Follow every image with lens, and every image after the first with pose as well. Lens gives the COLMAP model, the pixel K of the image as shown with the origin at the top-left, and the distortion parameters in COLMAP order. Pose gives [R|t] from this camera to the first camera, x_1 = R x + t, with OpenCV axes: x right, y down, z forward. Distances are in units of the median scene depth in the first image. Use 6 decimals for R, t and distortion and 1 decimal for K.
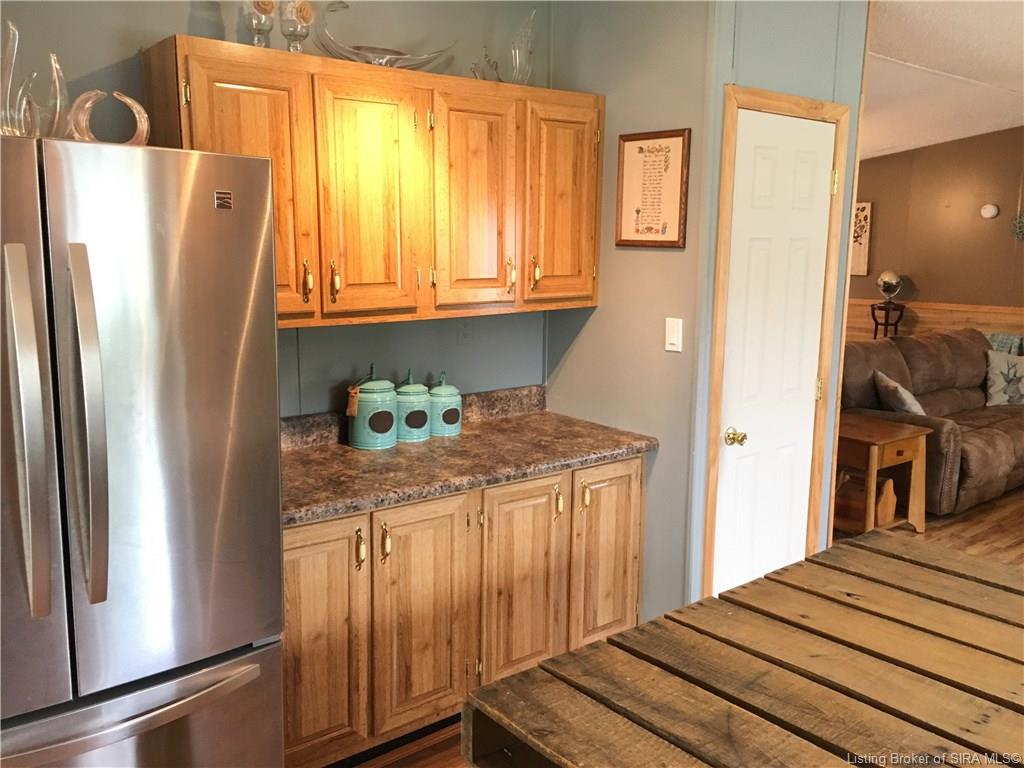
lens RADIAL K [[872.5, 0, 513.5], [0, 872.5, 382.6], [0, 0, 1]] dist [0.073306, -0.091623]
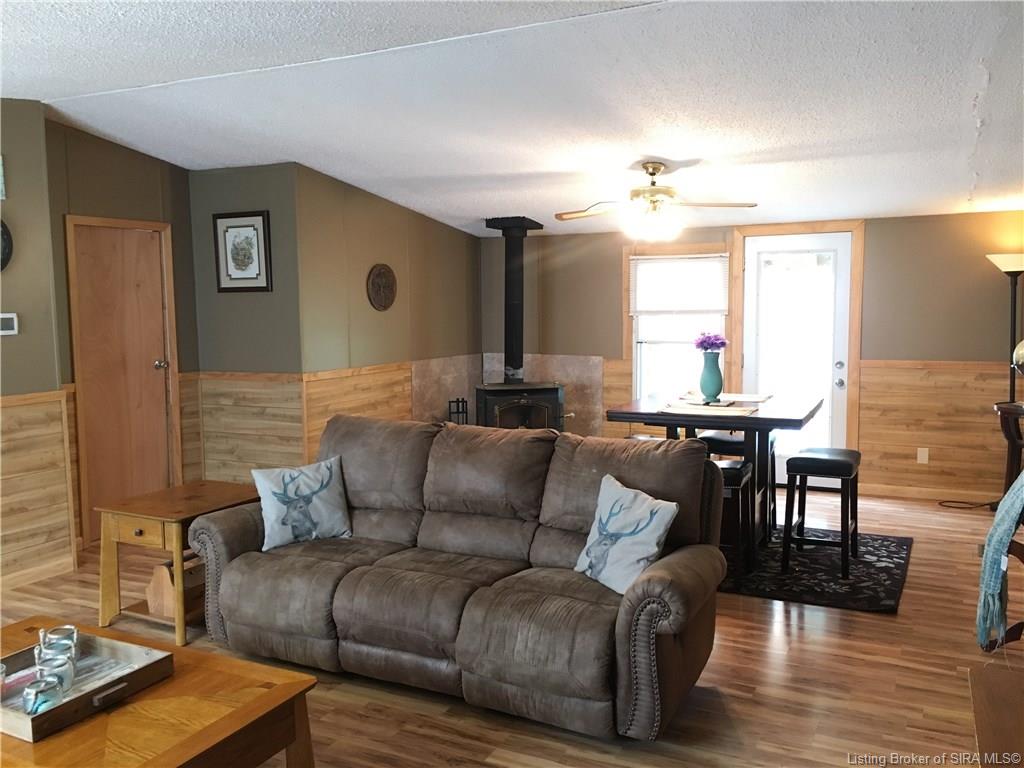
lens RADIAL K [[872.5, 0, 513.5], [0, 872.5, 382.6], [0, 0, 1]] dist [0.073306, -0.091623]
pose [[0.401615, 0.074574, -0.912767, 1.027391], [-0.129276, 0.991315, 0.024110, -0.101828], [0.906638, 0.108316, 0.407768, 0.721882]]
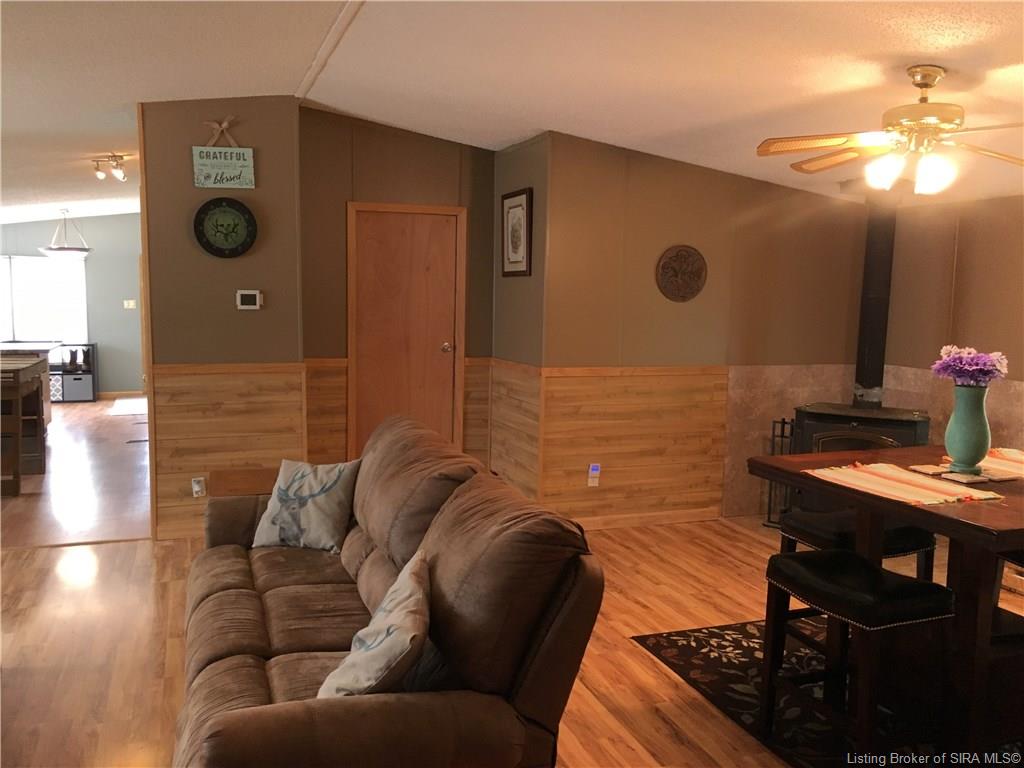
lens RADIAL K [[872.5, 0, 513.5], [0, 872.5, 382.6], [0, 0, 1]] dist [0.073306, -0.091623]
pose [[-0.336685, 0.083675, -0.937892, 0.873043], [-0.165945, 0.975181, 0.146573, -0.165582], [0.926880, 0.204987, -0.314443, 1.150835]]
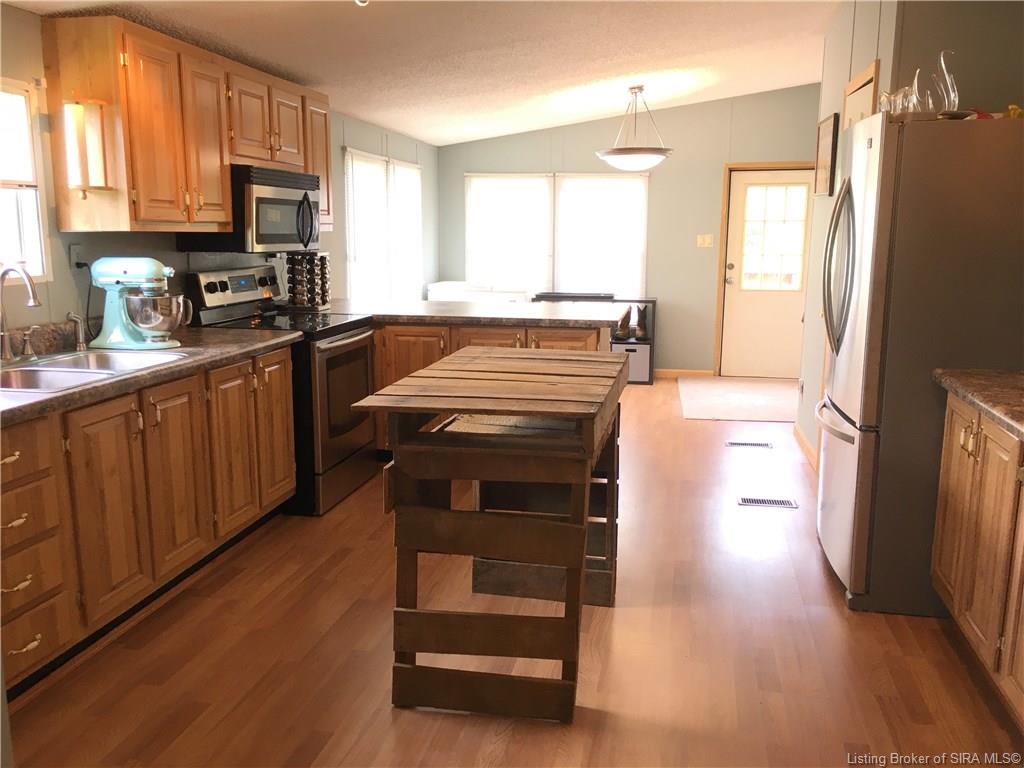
lens RADIAL K [[872.5, 0, 513.5], [0, 872.5, 382.6], [0, 0, 1]] dist [0.073306, -0.091623]
pose [[-0.776659, 0.098427, -0.622184, 0.373014], [-0.109598, 0.951538, 0.287339, -0.052220], [0.620313, 0.291355, -0.728233, 0.557777]]
